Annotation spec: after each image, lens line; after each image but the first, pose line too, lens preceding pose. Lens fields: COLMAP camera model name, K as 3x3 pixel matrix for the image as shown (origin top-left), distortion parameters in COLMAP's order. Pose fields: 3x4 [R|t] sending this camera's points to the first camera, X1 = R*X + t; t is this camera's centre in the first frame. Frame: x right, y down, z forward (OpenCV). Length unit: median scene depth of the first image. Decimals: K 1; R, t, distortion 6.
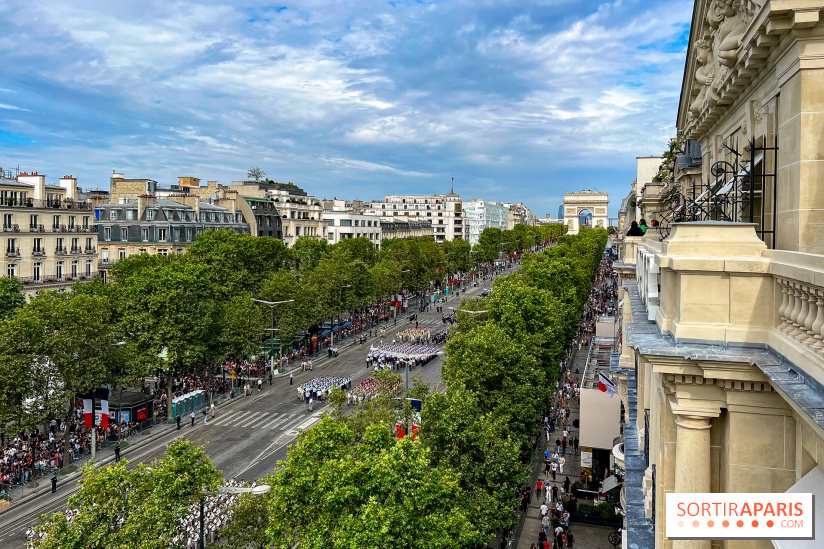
lens RADIAL K [[865.6, 0, 405.4], [0, 865.6, 202.4], [0, 0, 1]] dist [0.000707, -0.012577]
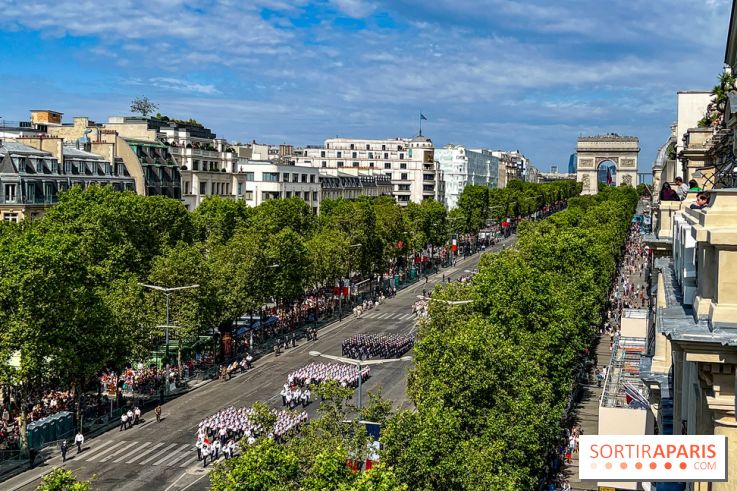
lens RADIAL K [[997.6, 0, 444.6], [0, 997.6, 188.6], [0, 0, 1]] dist [0.079471, -0.319016]
pose [[0.999184, 0.006606, 0.039842, 0.040086], [-0.007541, 0.999699, 0.023367, 0.012659], [-0.039675, -0.023648, 0.998933, 0.175935]]
